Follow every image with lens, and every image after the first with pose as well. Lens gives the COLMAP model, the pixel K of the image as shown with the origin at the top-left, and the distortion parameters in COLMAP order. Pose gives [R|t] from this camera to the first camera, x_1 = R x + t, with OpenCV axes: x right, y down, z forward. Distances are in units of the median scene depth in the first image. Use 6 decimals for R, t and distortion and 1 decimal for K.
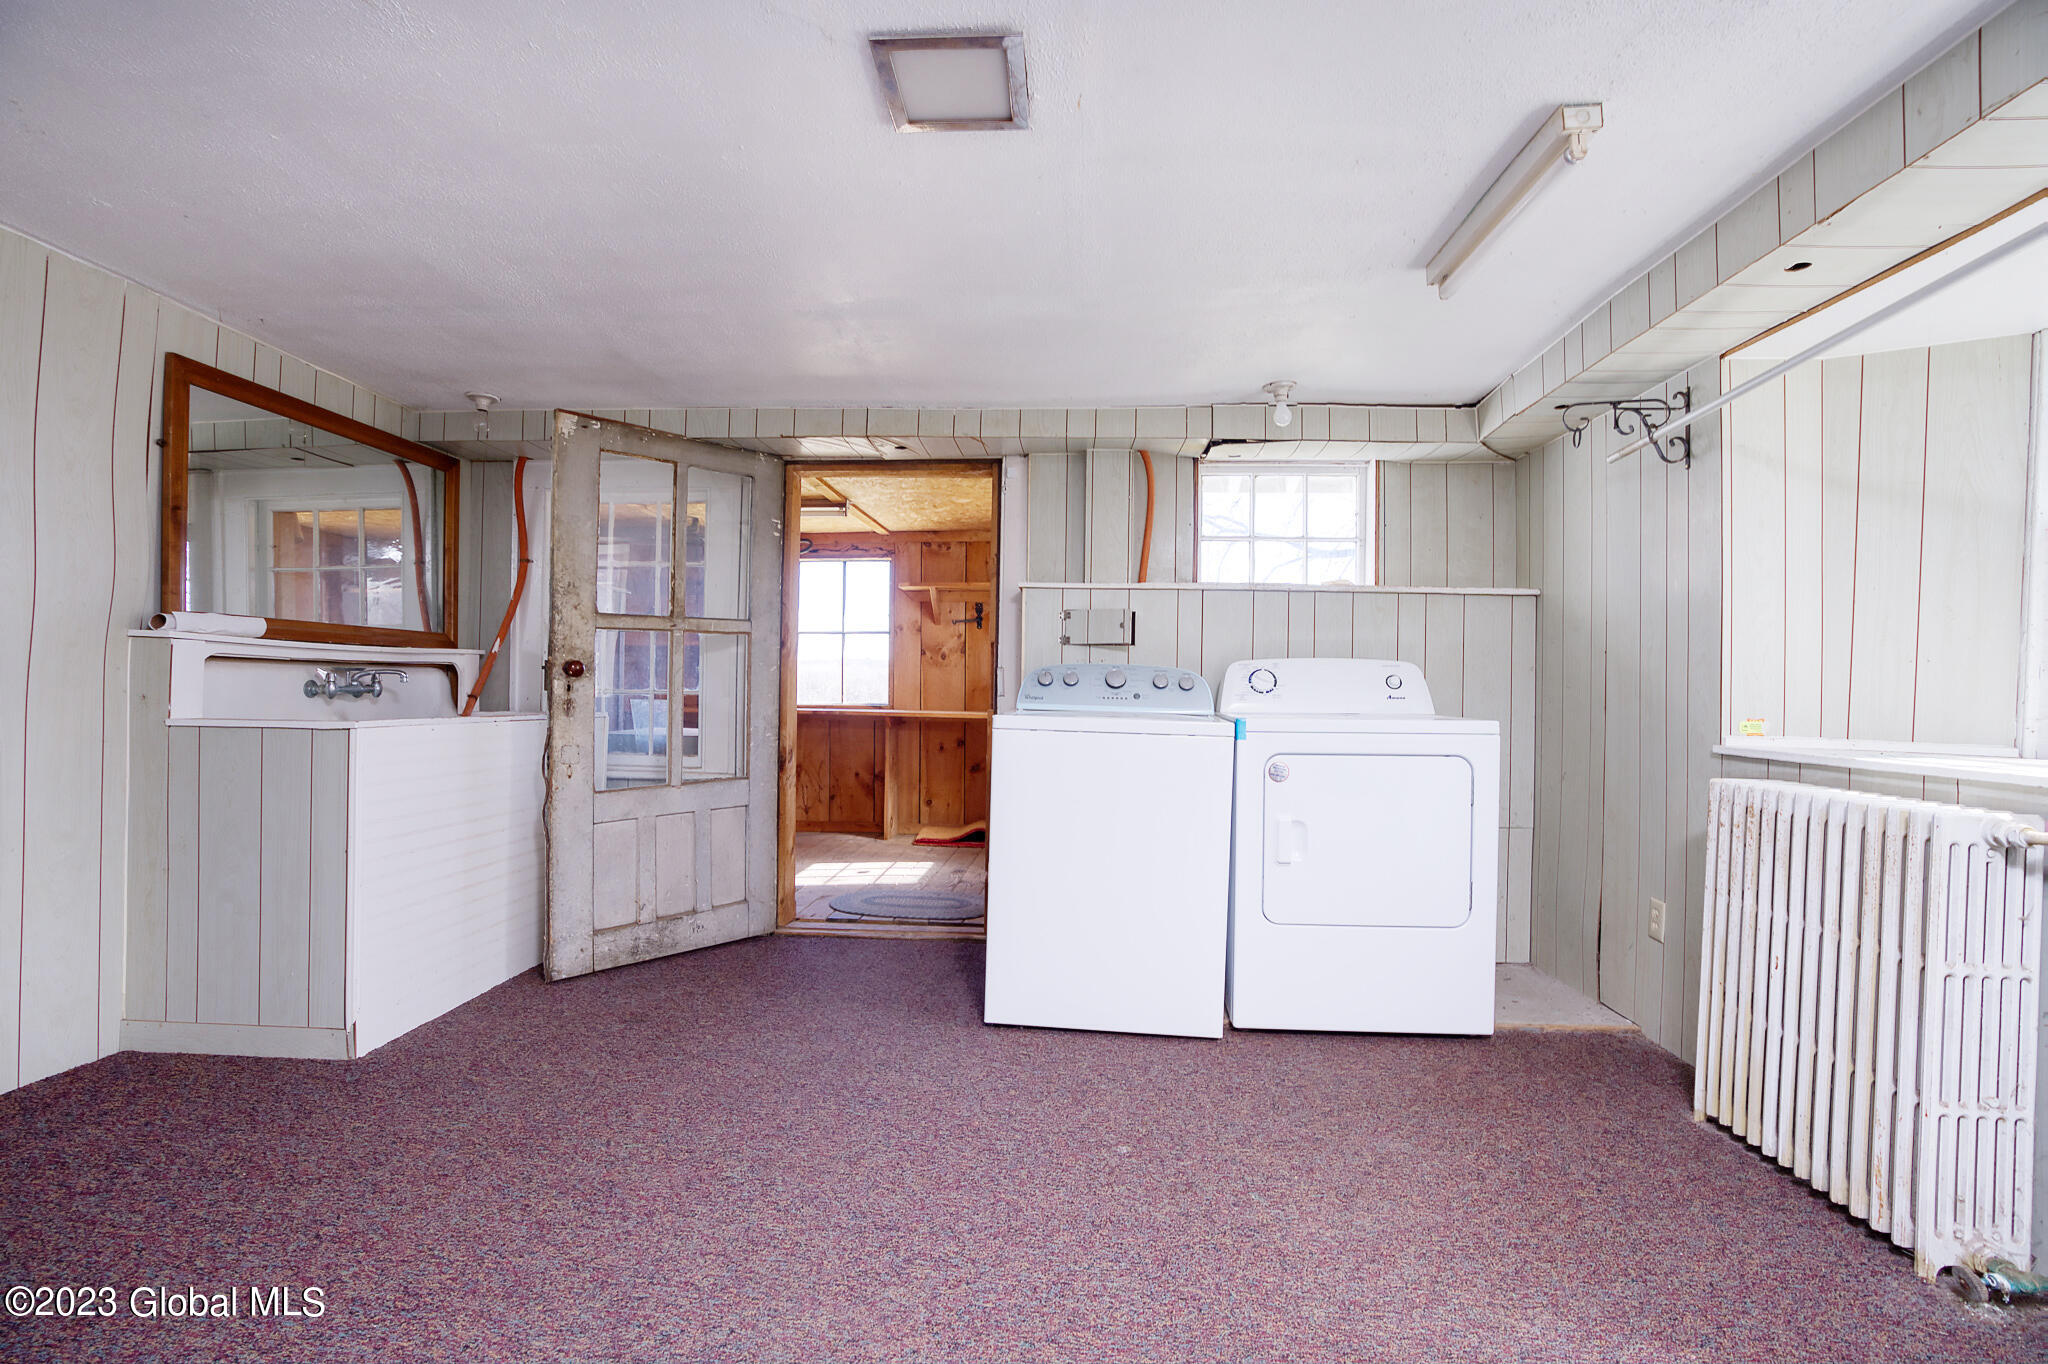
lens RADIAL K [[923.9, 0, 1024.0], [0, 923.9, 682.0], [0, 0, 1]] dist [0.000173, 0.000183]
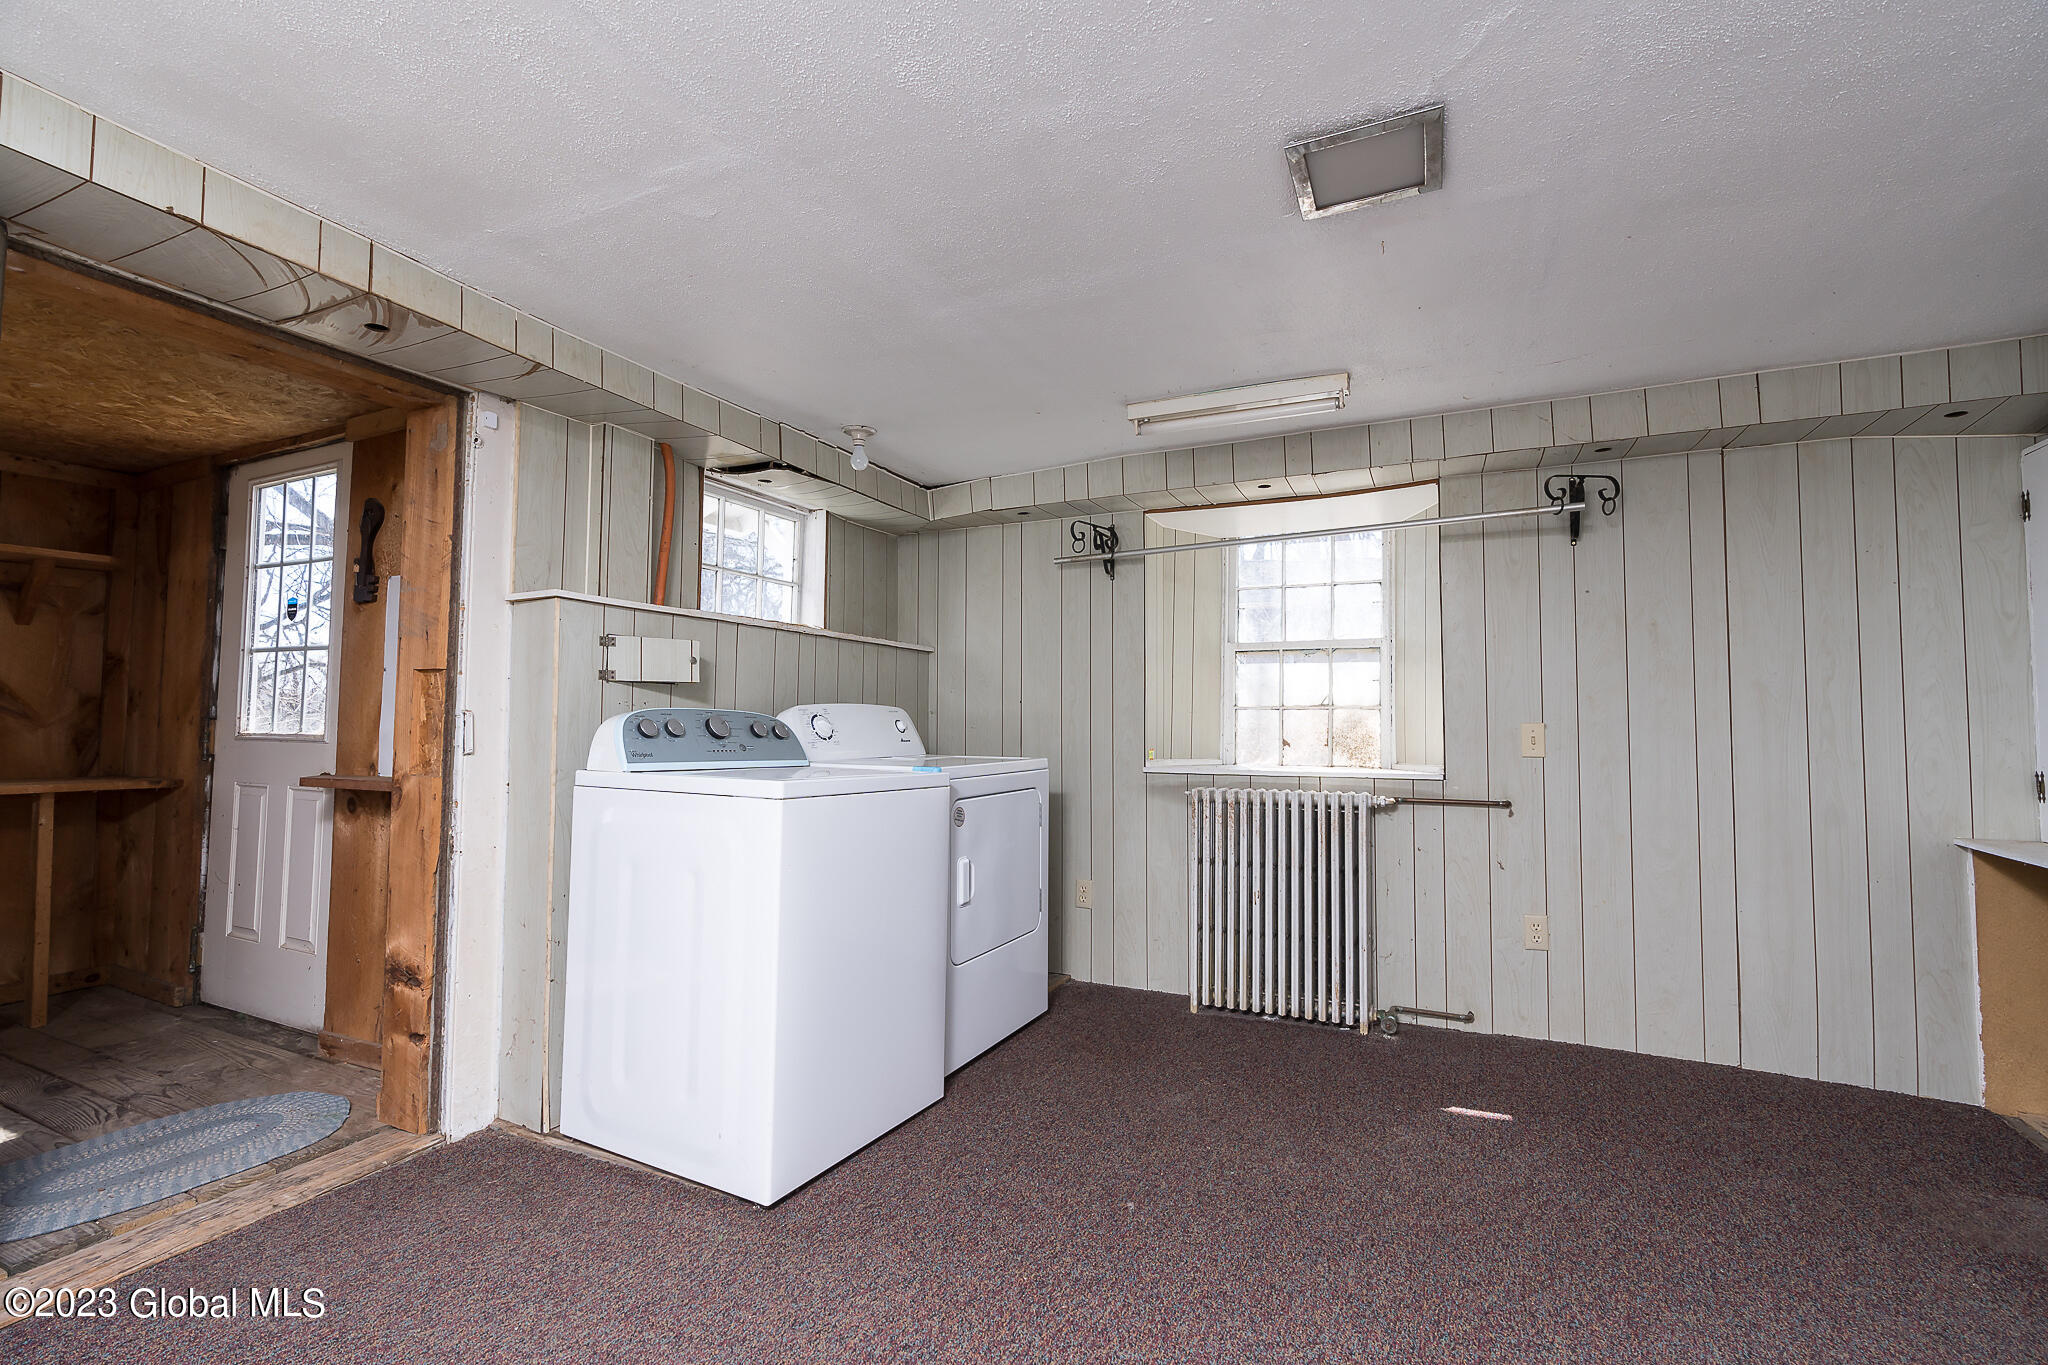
lens RADIAL K [[924.1, 0, 1024.0], [0, 924.1, 682.5], [0, 0, 1]] dist [-0.000477, -0.000007]
pose [[0.390371, 0.024325, 0.920336, -0.538140], [-0.004884, 0.999692, -0.024351, -0.024647], [-0.920645, 0.005012, 0.390369, 0.432250]]
